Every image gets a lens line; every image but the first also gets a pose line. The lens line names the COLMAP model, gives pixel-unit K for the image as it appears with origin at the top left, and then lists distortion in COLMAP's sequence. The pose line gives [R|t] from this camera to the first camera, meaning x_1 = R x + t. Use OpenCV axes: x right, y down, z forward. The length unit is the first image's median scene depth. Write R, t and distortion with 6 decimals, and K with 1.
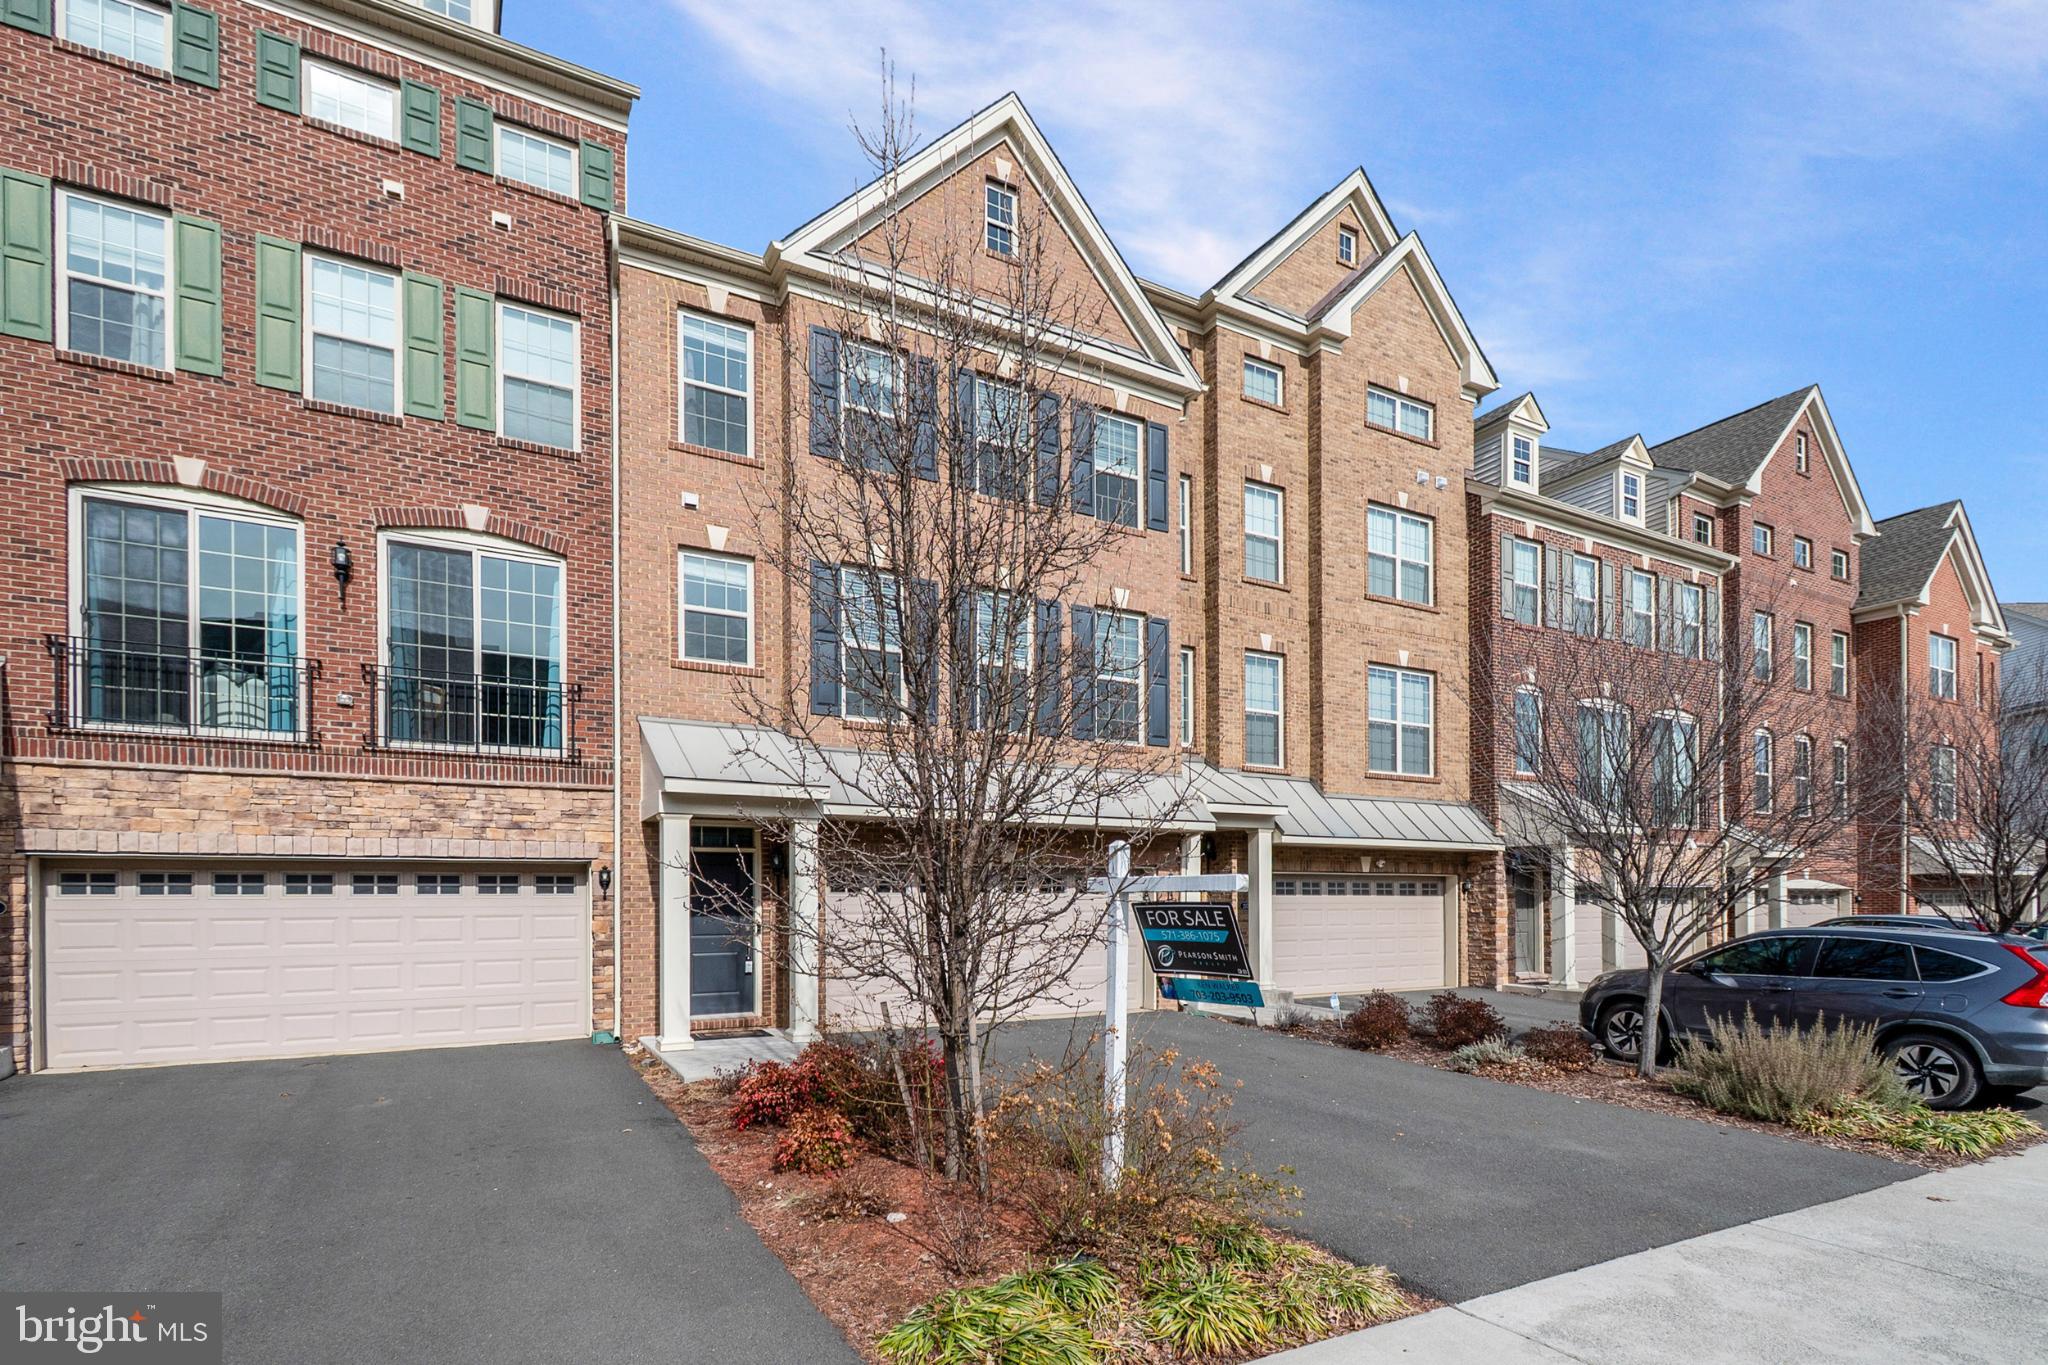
lens RADIAL K [[936.5, 0, 1023.9], [0, 936.5, 652.3], [0, 0, 1]] dist [-0.000613, -0.000101]
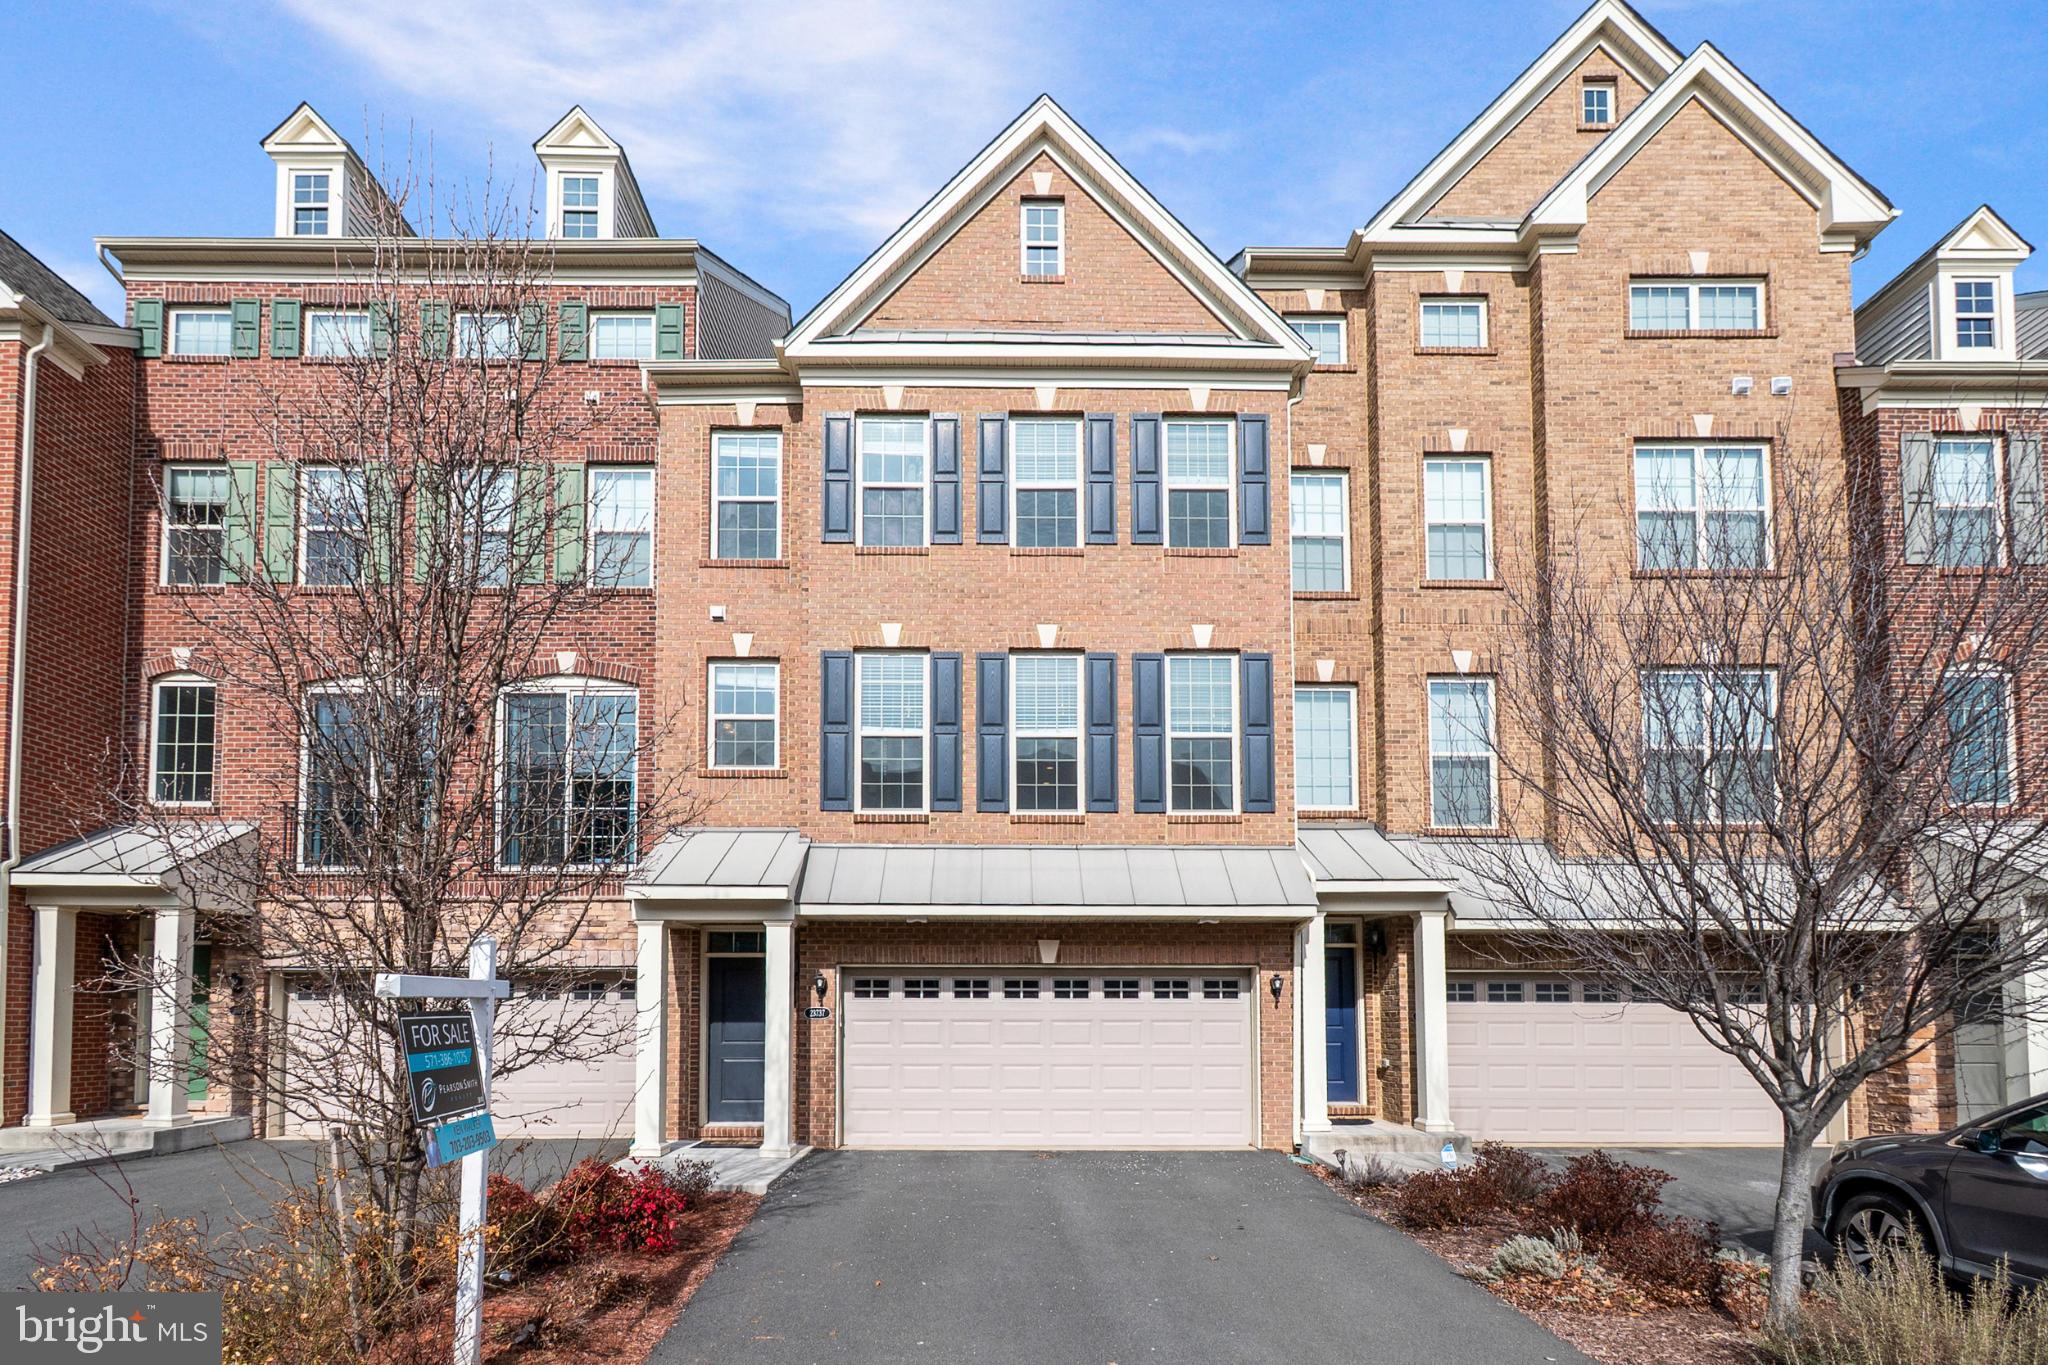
lens RADIAL K [[977.8, 0, 1023.9], [0, 977.8, 732.4], [0, 0, 1]] dist [0.000889, -0.000411]
pose [[0.881731, -0.125007, -0.454890, 0.306433], [0.116660, 0.992083, -0.046504, 0.041876], [0.457101, -0.012064, 0.889333, 0.152286]]
